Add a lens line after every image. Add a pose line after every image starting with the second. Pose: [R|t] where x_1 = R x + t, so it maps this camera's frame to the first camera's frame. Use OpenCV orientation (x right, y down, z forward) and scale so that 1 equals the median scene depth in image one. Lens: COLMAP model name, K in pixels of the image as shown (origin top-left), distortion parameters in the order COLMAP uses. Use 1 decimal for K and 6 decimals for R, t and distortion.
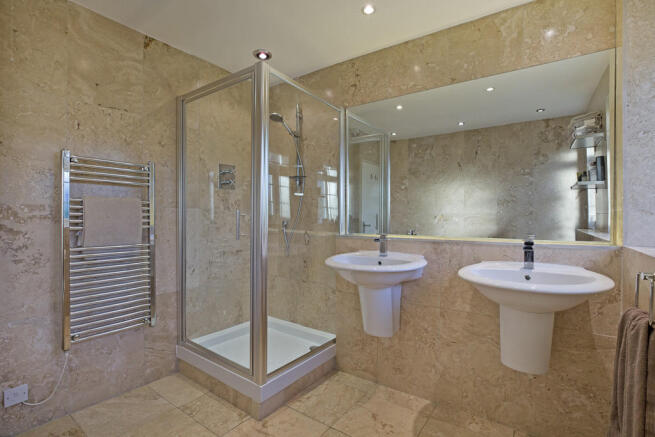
lens RADIAL K [[308.5, 0, 328.5], [0, 308.5, 221.9], [0, 0, 1]] dist [-0.017857, 0.002262]
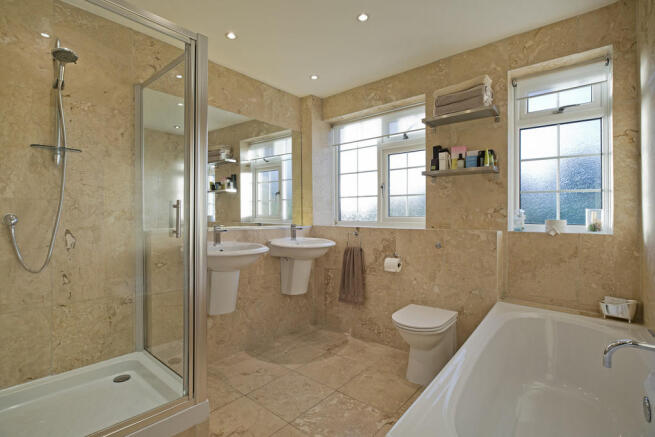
lens RADIAL K [[308.5, 0, 329.4], [0, 308.5, 214.8], [0, 0, 1]] dist [-0.017857, 0.002262]
pose [[0.095376, -0.000265, 0.995441, -1.002863], [0.010442, 0.999945, -0.000734, 0.002262], [-0.995387, 0.010465, 0.095373, 0.521470]]
